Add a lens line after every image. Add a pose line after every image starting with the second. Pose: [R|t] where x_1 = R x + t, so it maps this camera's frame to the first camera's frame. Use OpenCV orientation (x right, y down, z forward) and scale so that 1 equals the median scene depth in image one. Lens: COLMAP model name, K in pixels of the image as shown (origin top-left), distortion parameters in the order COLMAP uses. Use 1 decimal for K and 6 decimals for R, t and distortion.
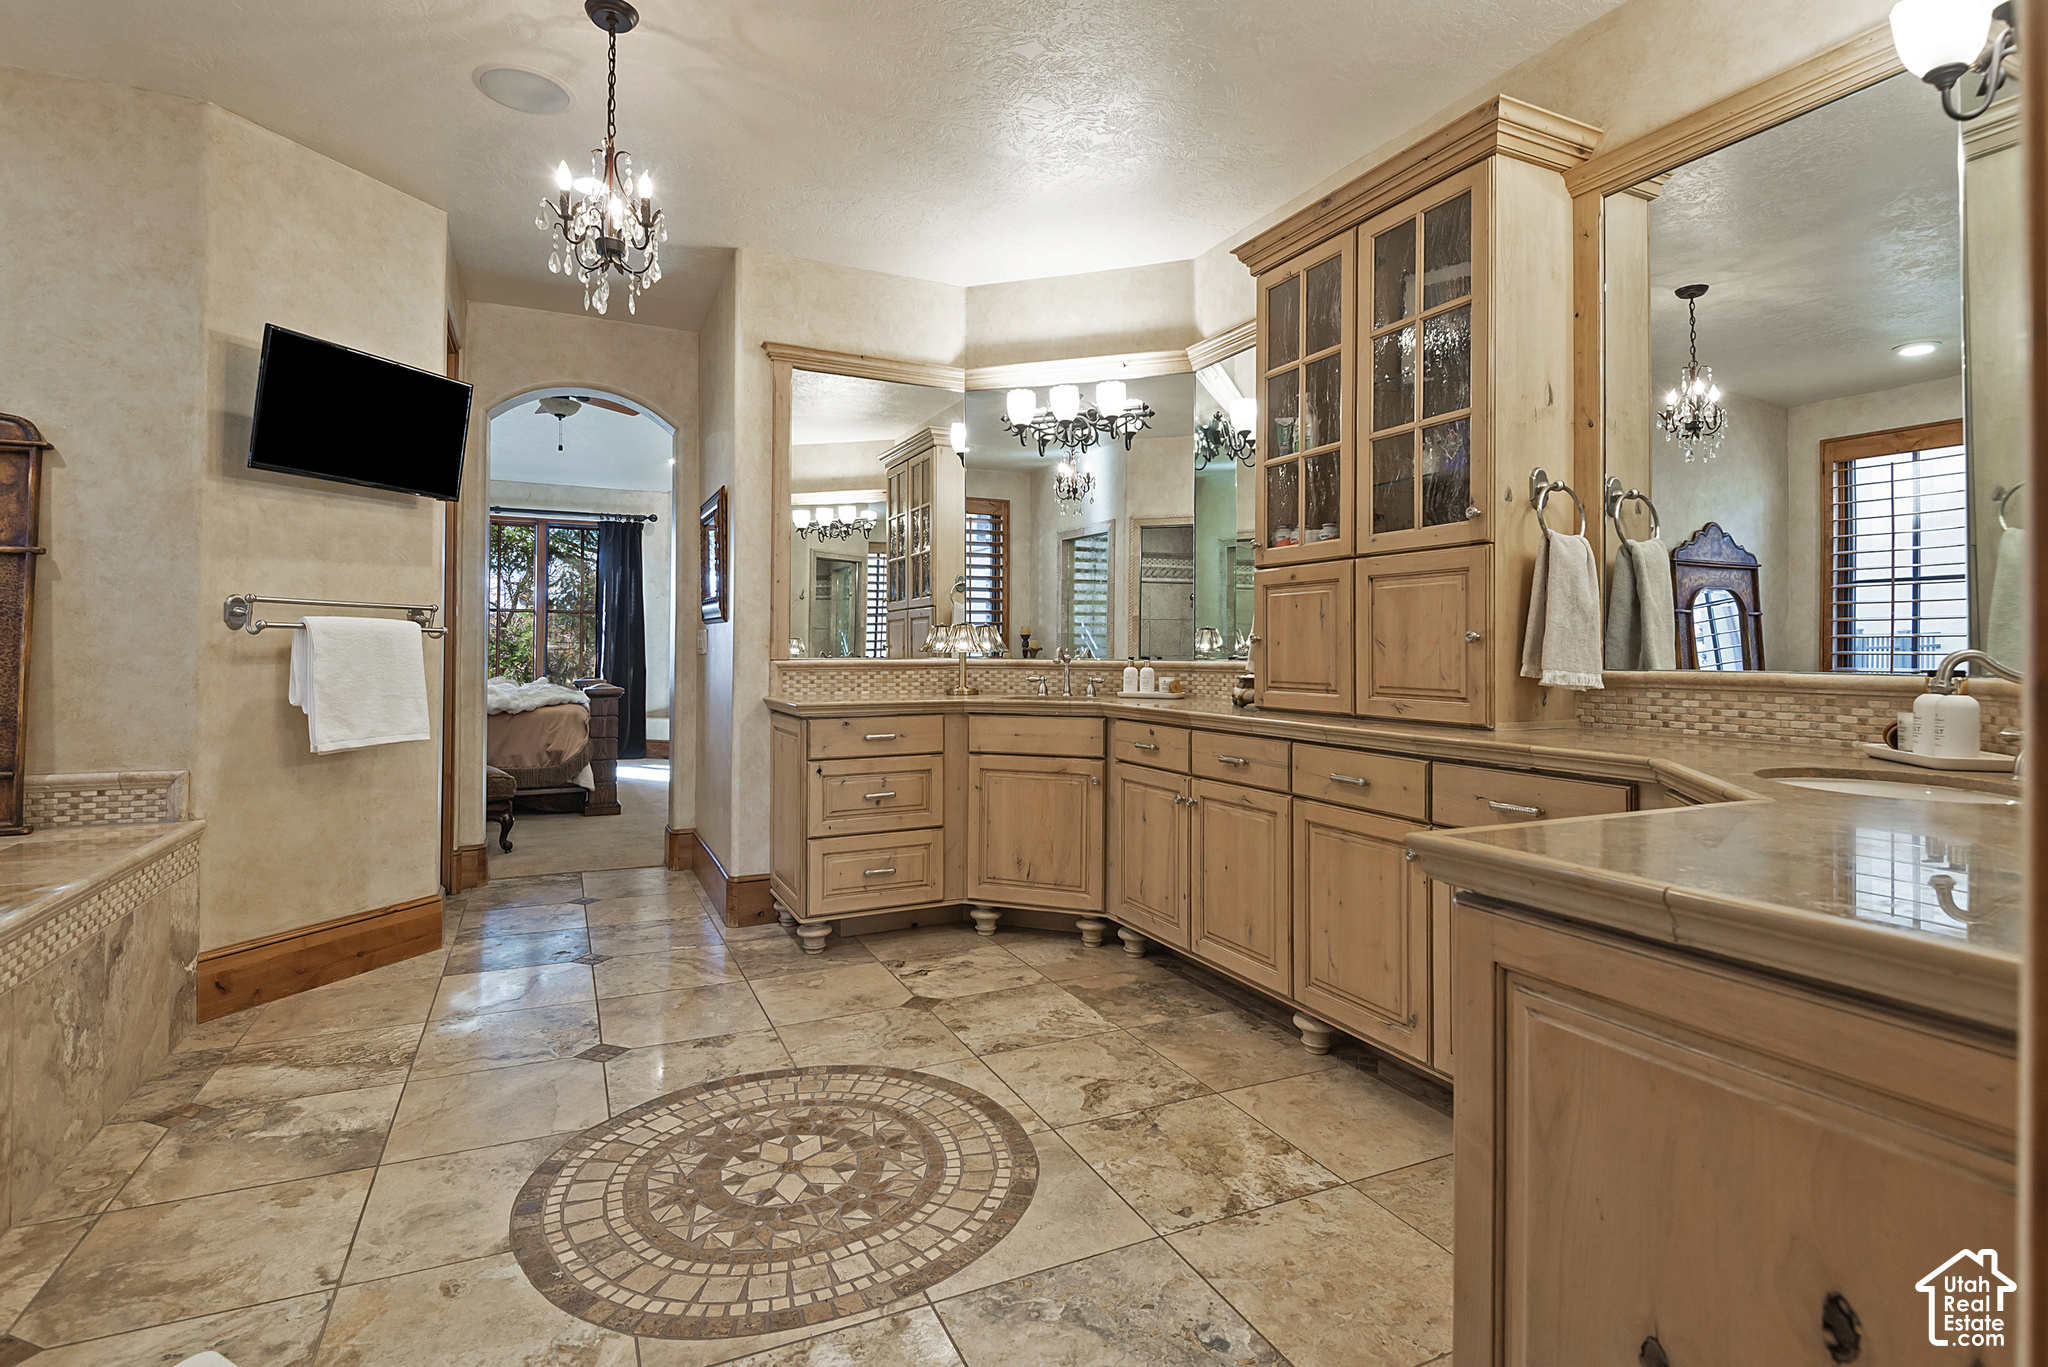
lens RADIAL K [[994.3, 0, 1021.9], [0, 994.3, 624.4], [0, 0, 1]] dist [0.028130, -0.010584]
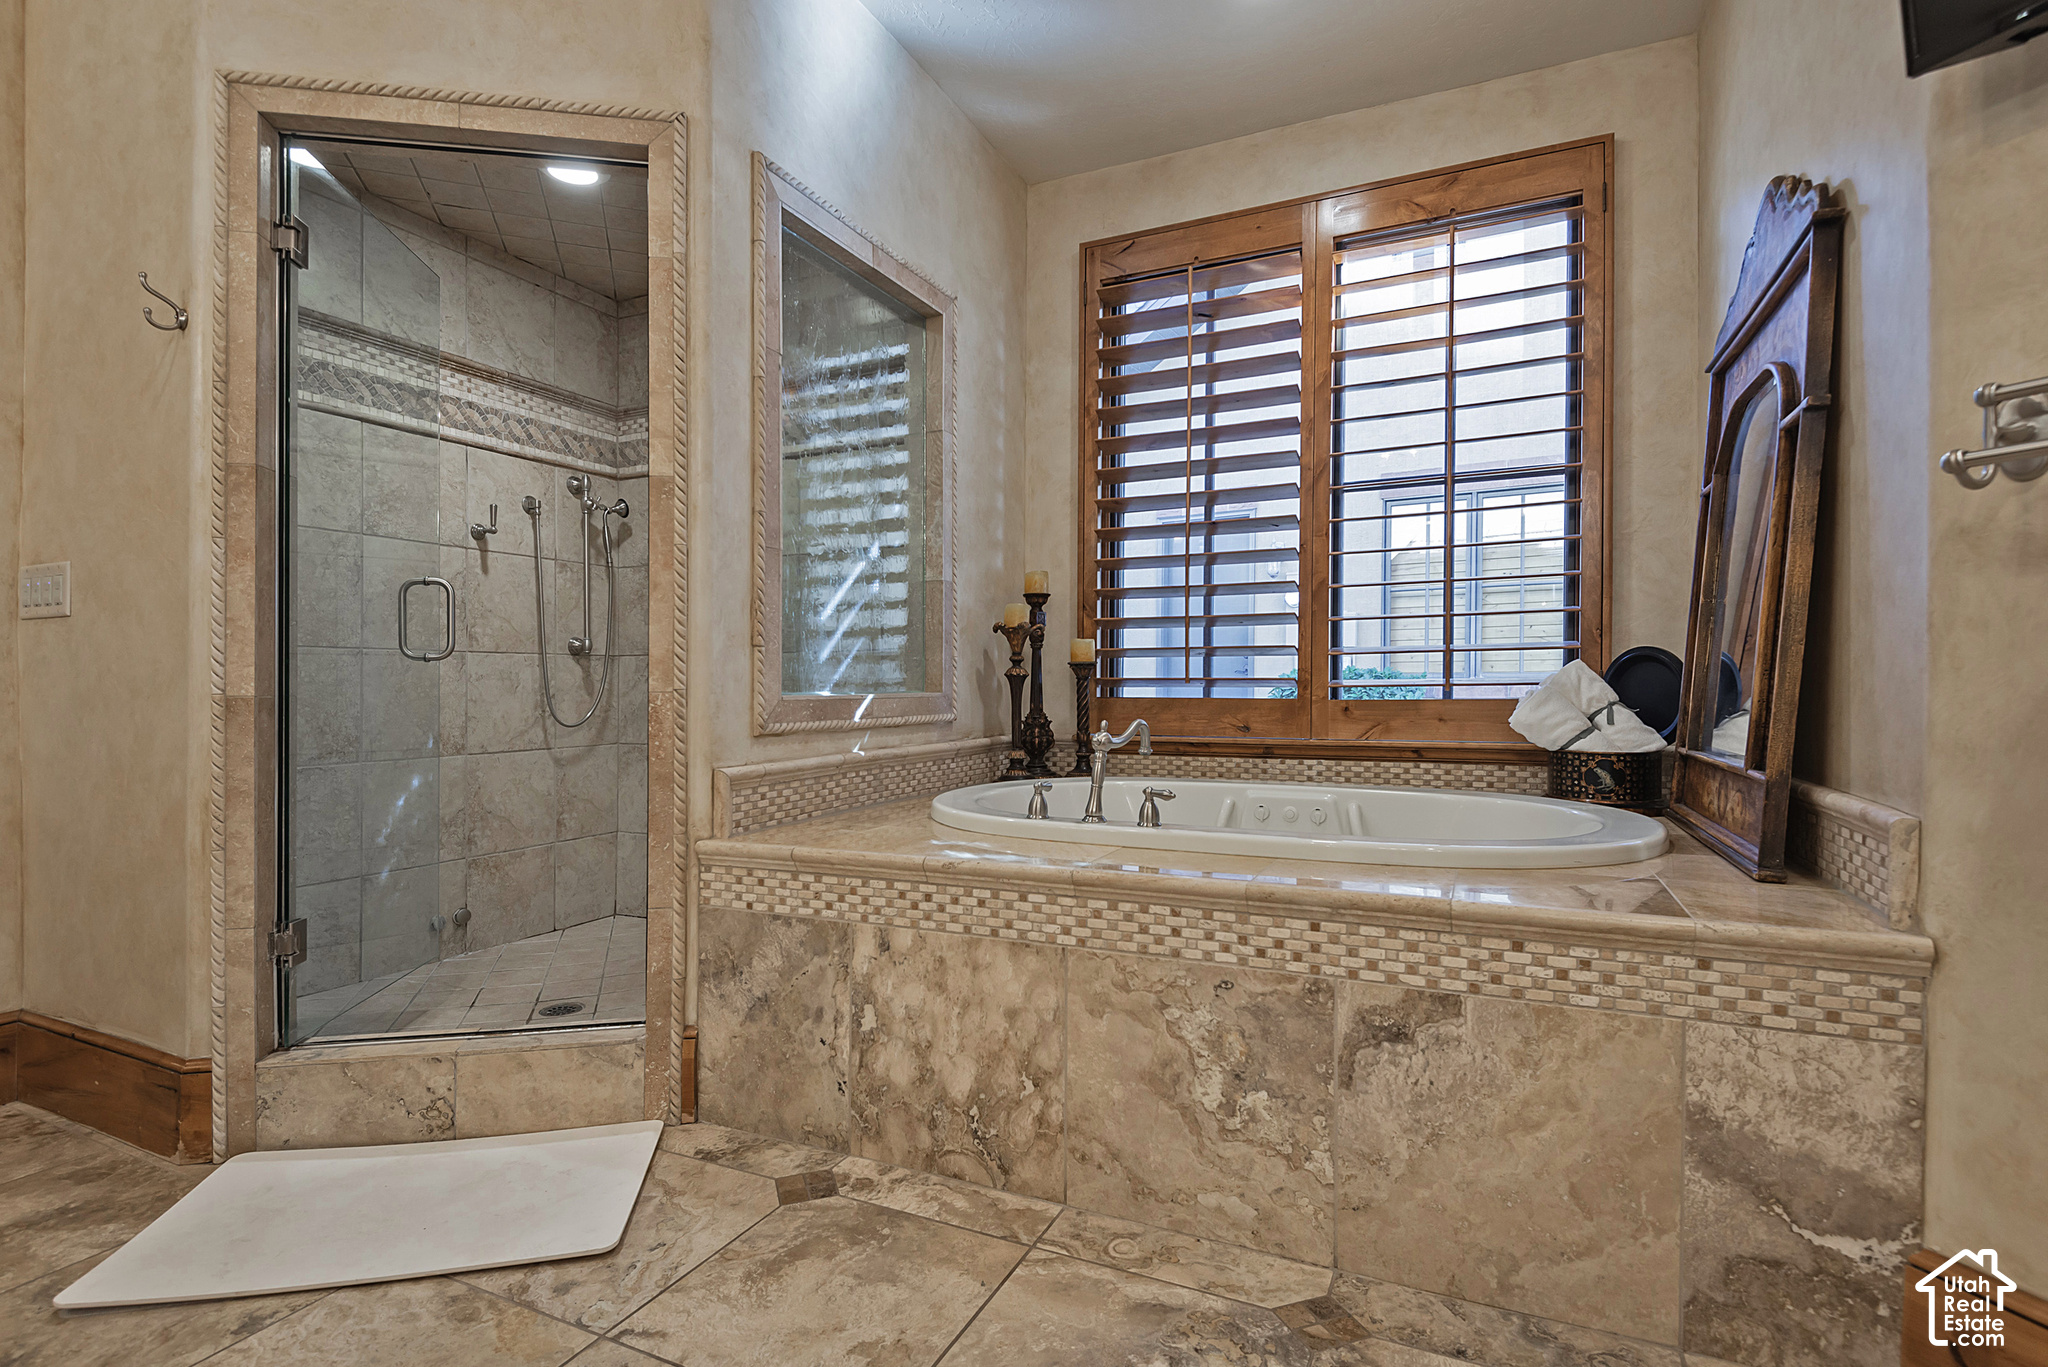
lens RADIAL K [[994.3, 0, 1020.3], [0, 994.3, 701.6], [0, 0, 1]] dist [0.028130, -0.010584]
pose [[-0.773877, 0.012957, -0.633204, -0.349181], [0.021871, 0.999741, -0.006272, 0.125102], [0.632959, -0.018703, -0.773960, 1.491887]]
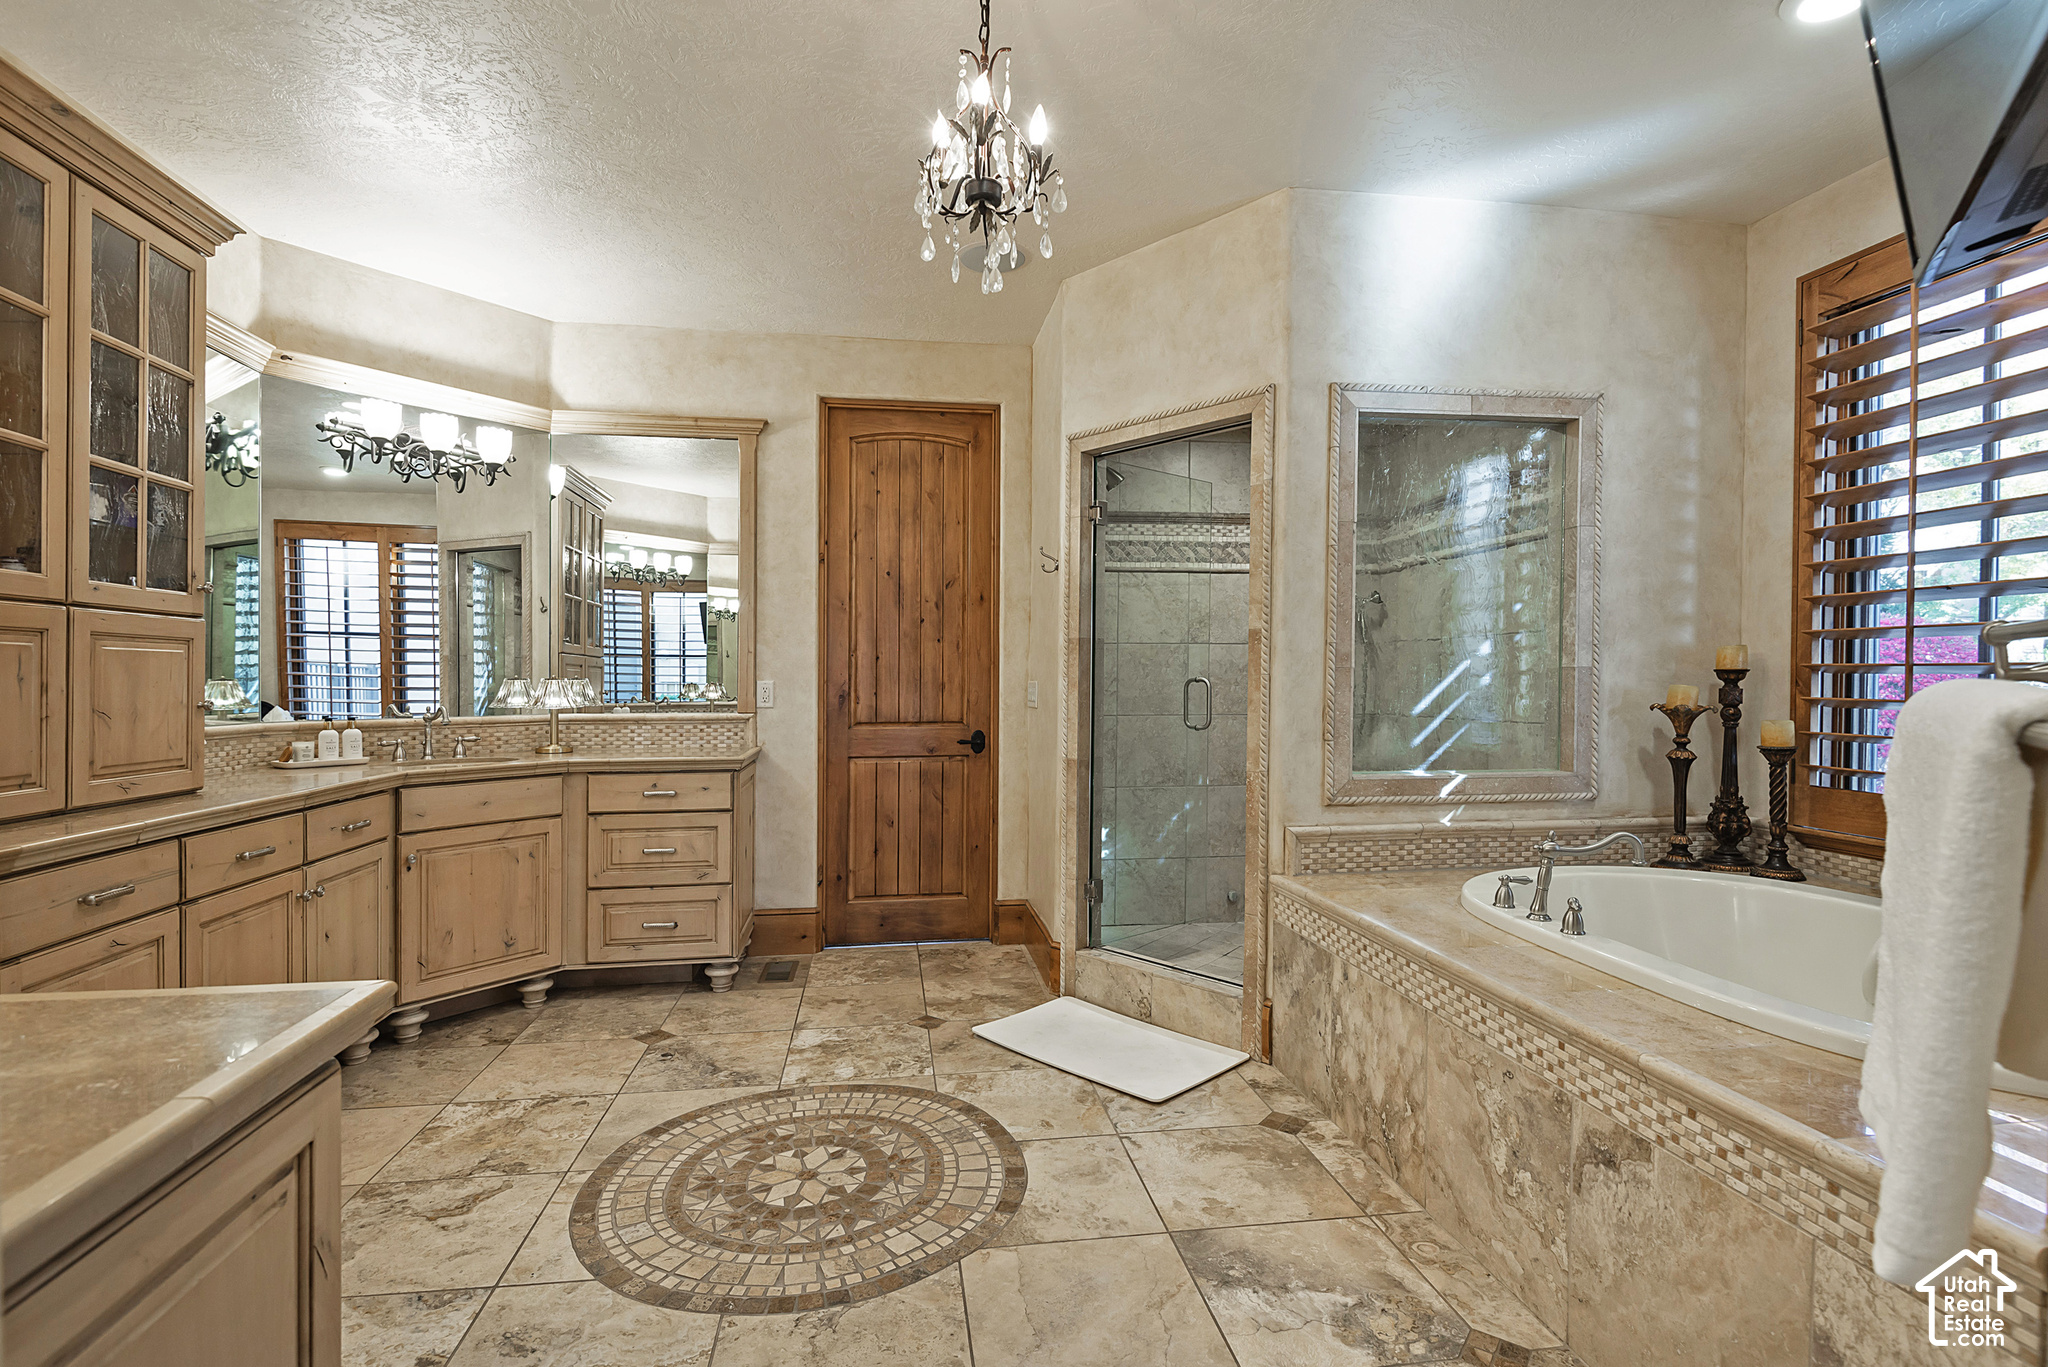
lens RADIAL K [[994.3, 0, 1020.0], [0, 994.3, 694.6], [0, 0, 1]] dist [0.028130, -0.010584]
pose [[-0.956112, -0.004463, 0.292967, -0.785512], [-0.006554, 0.999960, -0.006156, 0.002515], [-0.292928, -0.007806, -0.956103, 2.004547]]
